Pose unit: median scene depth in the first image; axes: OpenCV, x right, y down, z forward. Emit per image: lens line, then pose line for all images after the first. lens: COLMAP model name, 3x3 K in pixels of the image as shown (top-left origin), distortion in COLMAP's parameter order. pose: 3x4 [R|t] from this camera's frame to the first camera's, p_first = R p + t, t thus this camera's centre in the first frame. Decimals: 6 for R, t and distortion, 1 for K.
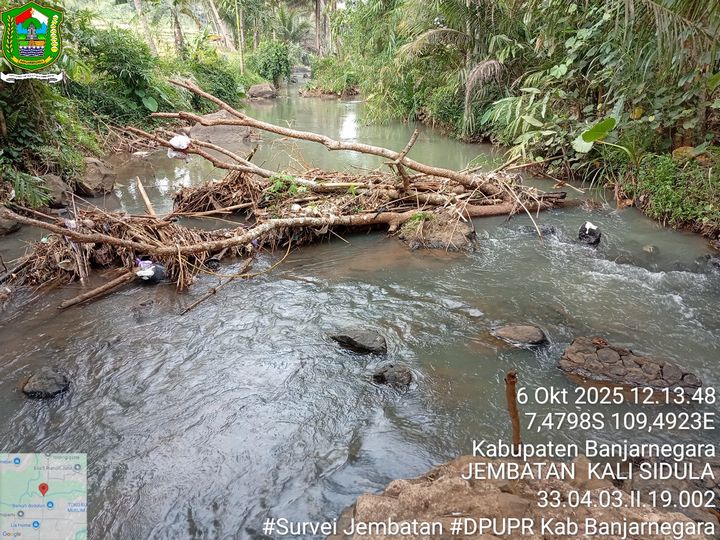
lens RADIAL K [[554.3, 0, 358.5], [0, 554.3, 268.1], [0, 0, 1]] dist [0.114538, -0.240201]
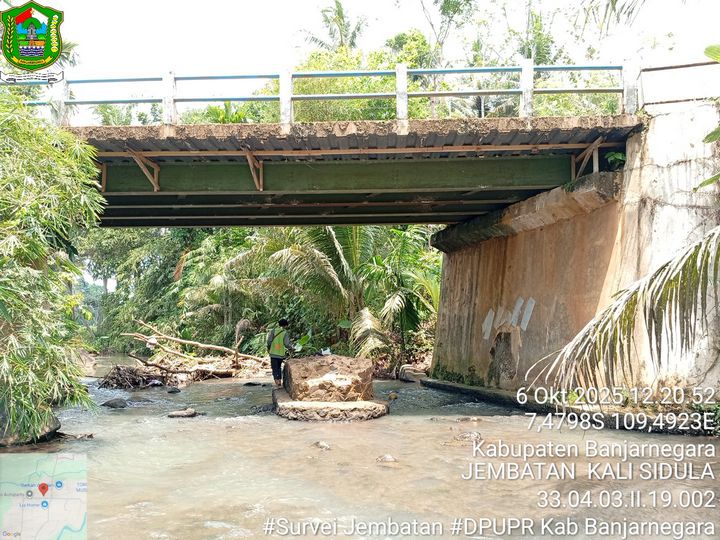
lens RADIAL K [[556.3, 0, 358.4], [0, 556.3, 268.1], [0, 0, 1]] dist [0.108578, -0.227132]
pose [[0.869514, 0.057211, 0.490584, -0.656670], [0.172665, 0.895387, -0.410450, 0.575358], [-0.462745, 0.441599, 0.768672, -1.283594]]
